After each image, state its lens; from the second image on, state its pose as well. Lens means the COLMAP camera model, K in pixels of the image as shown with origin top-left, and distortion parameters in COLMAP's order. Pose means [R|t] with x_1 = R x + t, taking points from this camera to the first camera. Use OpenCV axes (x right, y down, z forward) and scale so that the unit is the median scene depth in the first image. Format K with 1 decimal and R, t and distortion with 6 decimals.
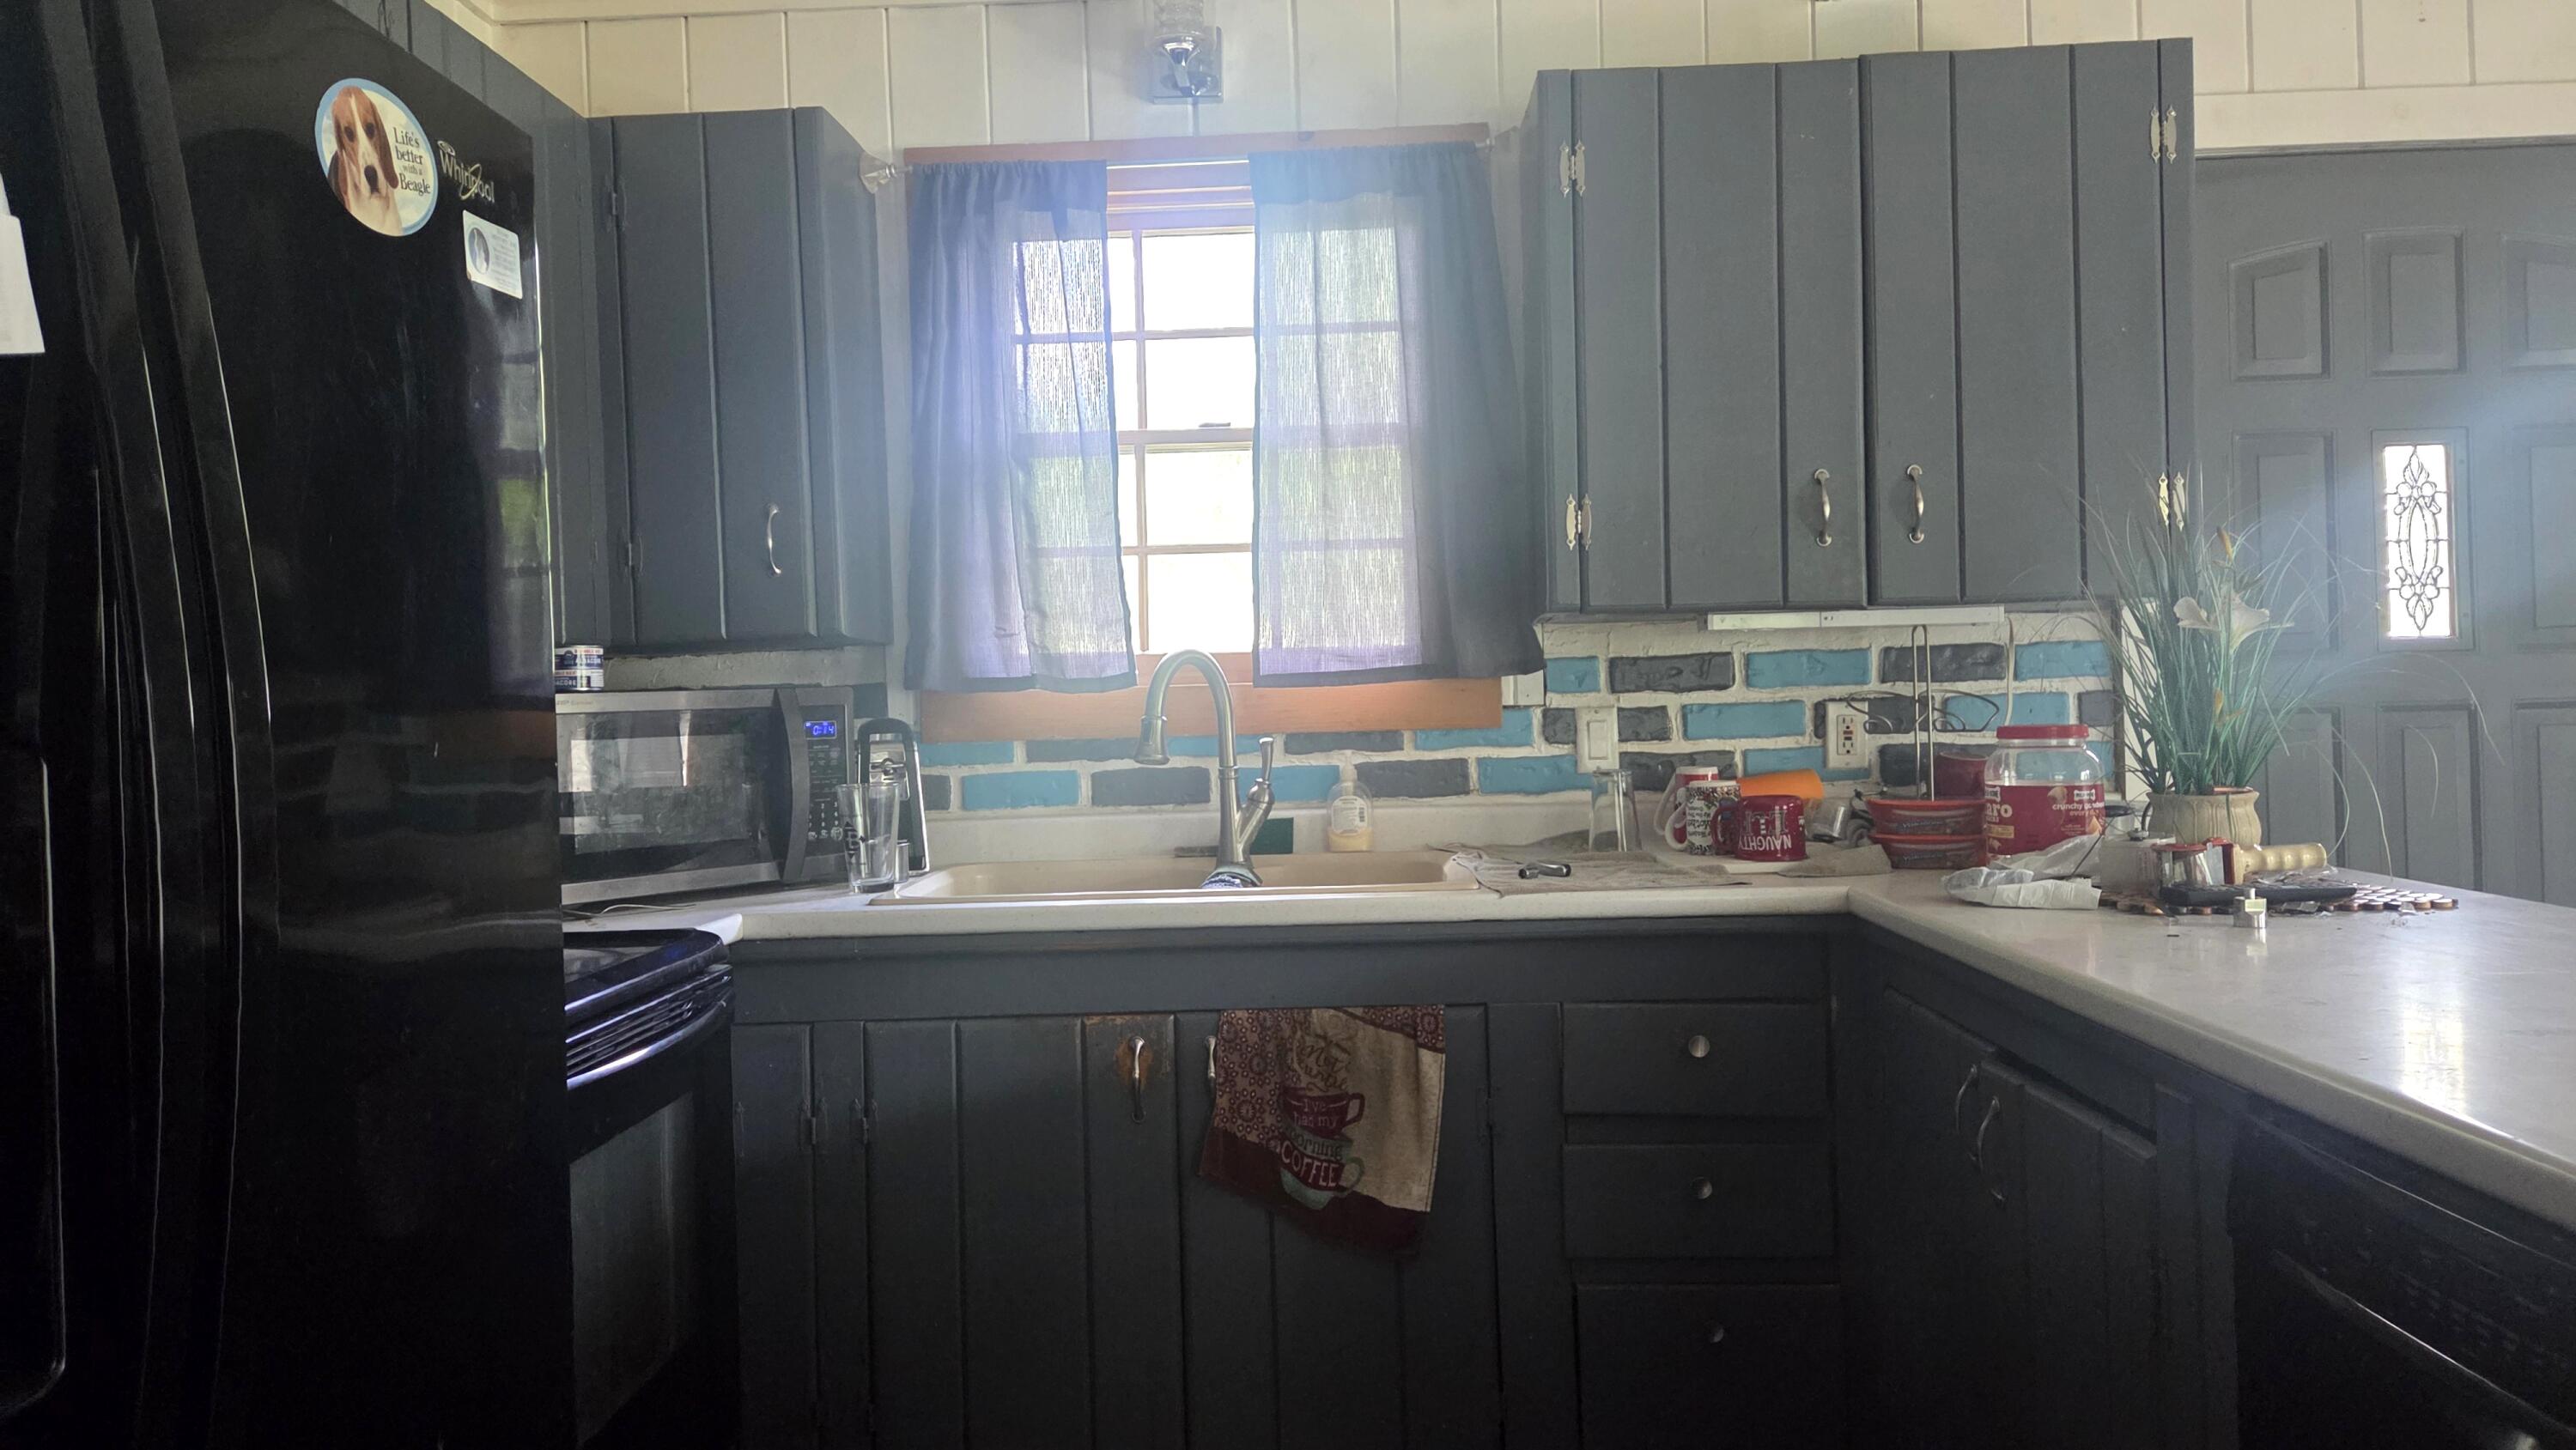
lens RADIAL K [[1709.0, 0, 1278.7], [0, 1709.0, 708.3], [0, 0, 1]] dist [0.083251, -0.078546]
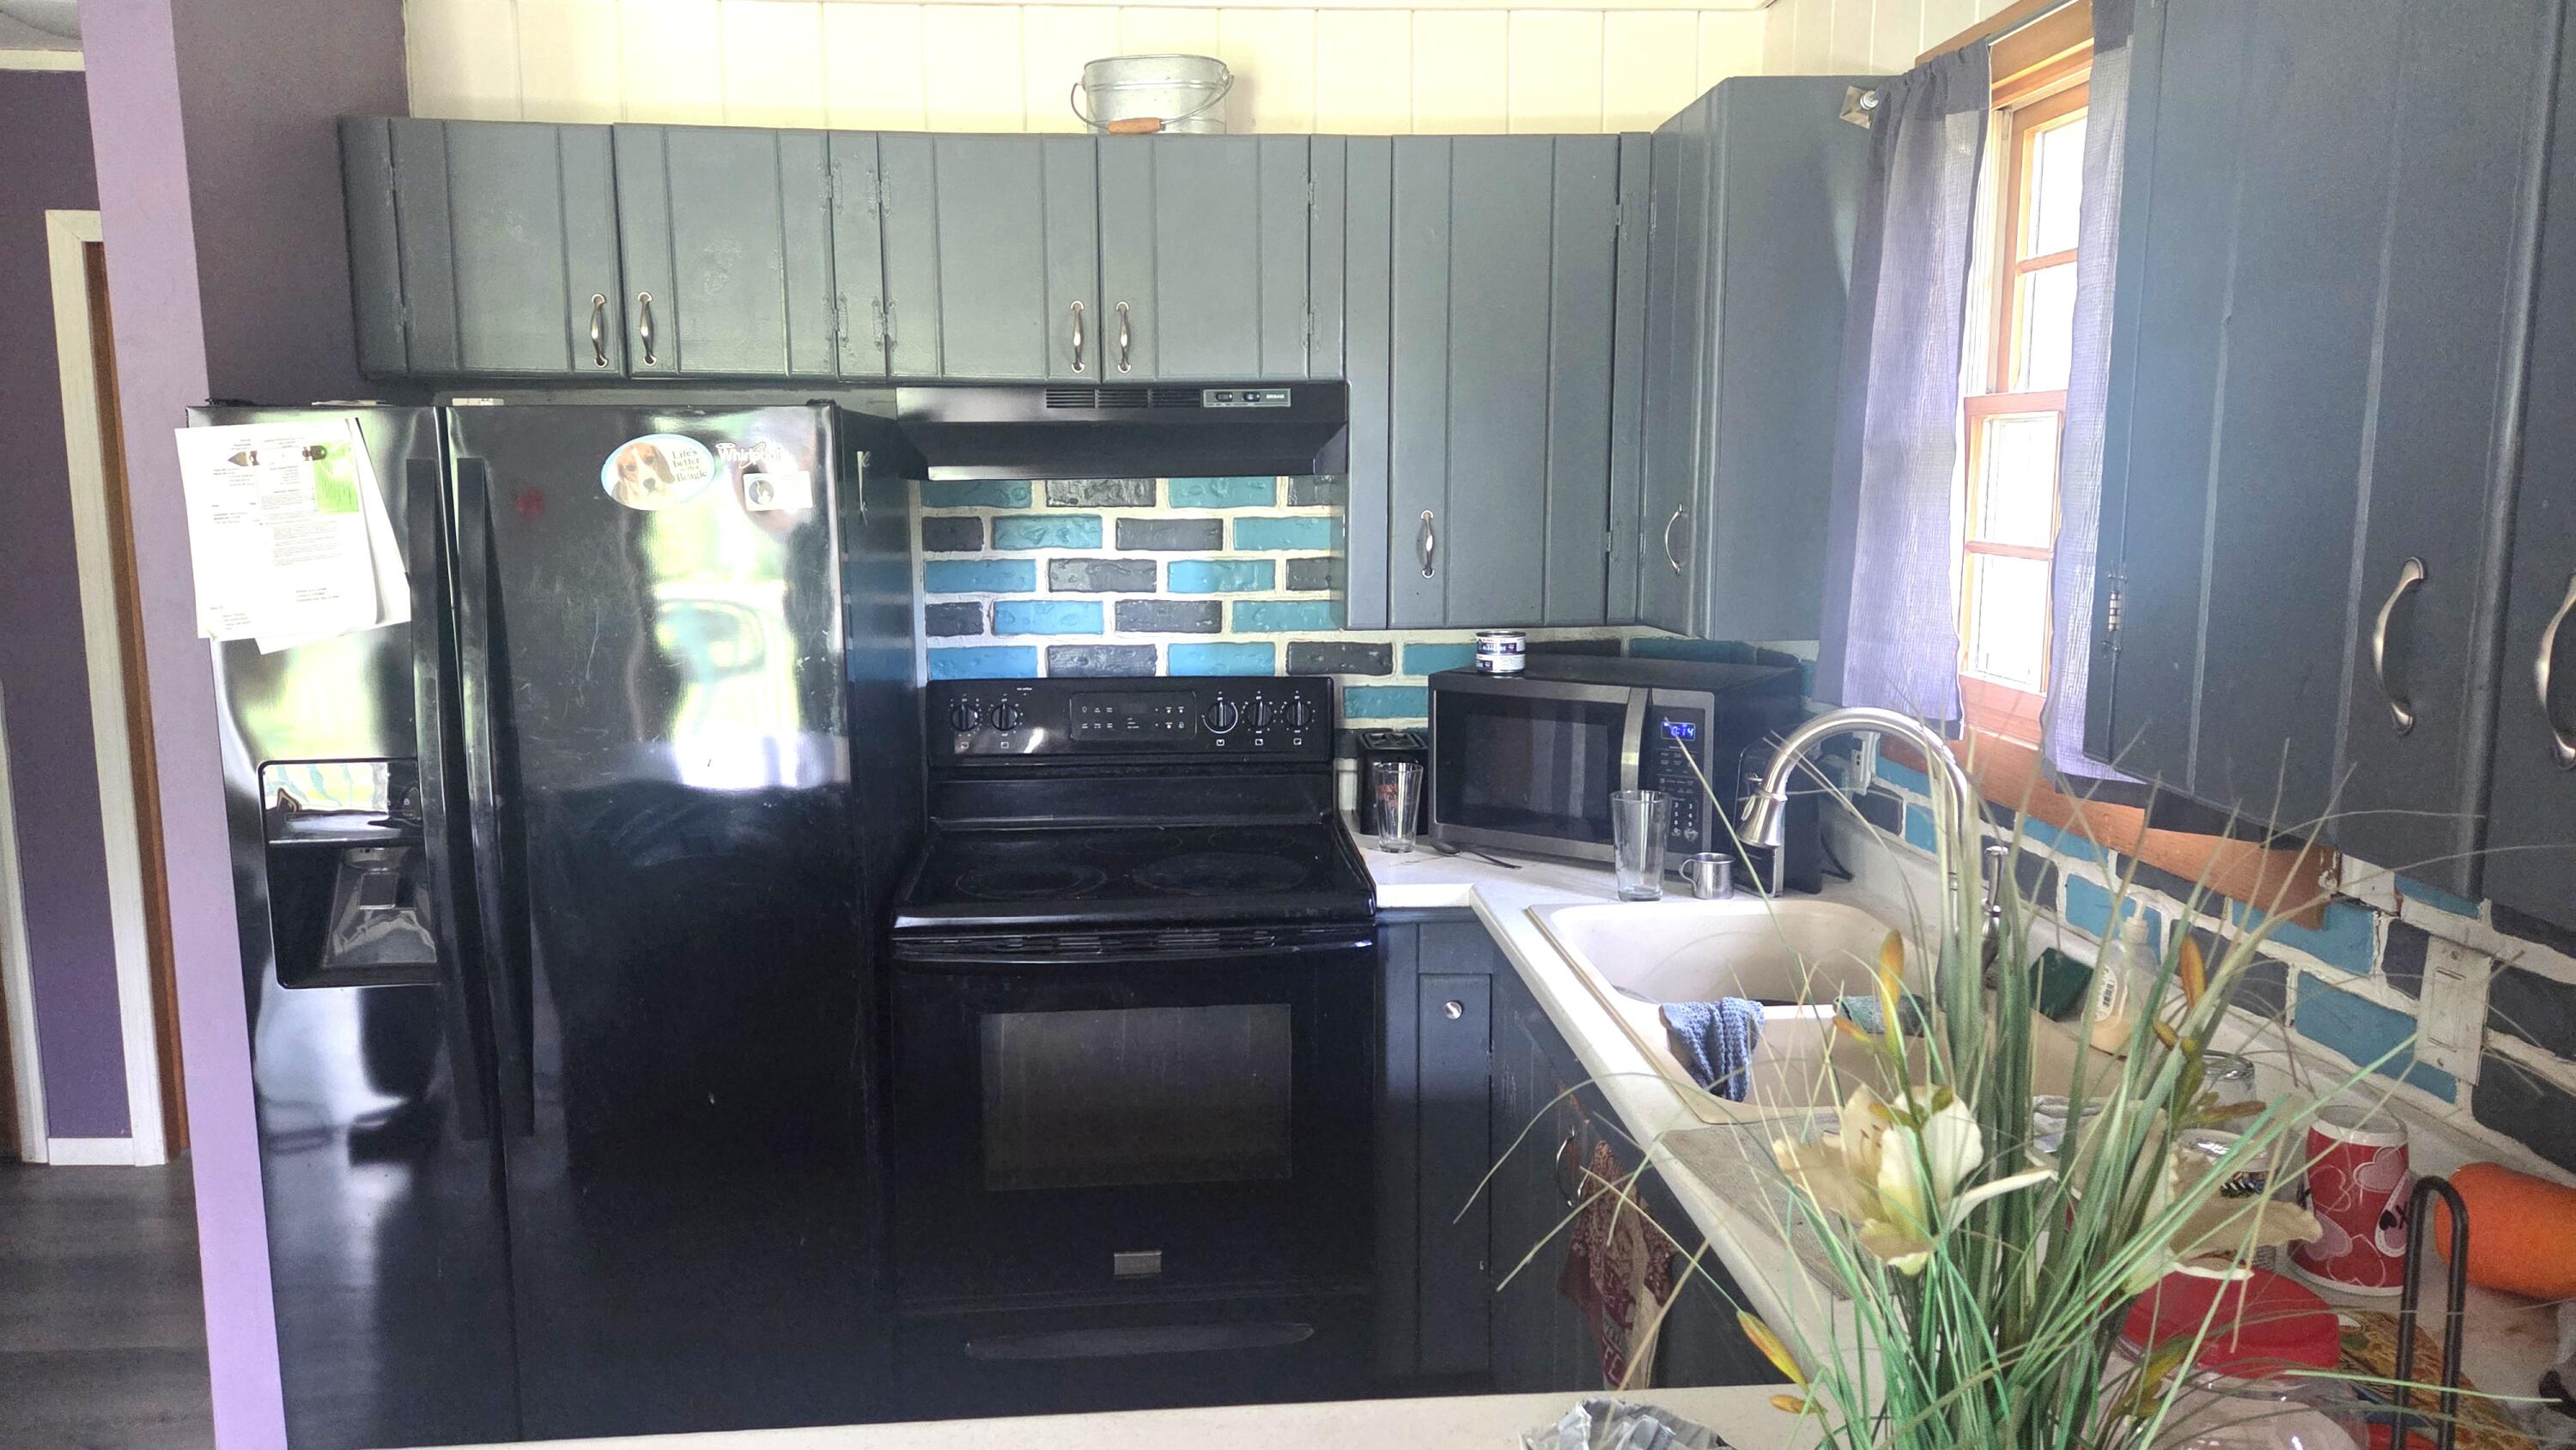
lens RADIAL K [[1709.0, 0, 1278.7], [0, 1709.0, 708.3], [0, 0, 1]] dist [0.083251, -0.078546]
pose [[0.116687, 0.164972, -0.979372, 0.642738], [-0.003724, 0.986174, 0.165674, -0.154915], [0.993162, -0.015685, 0.115688, 0.603536]]
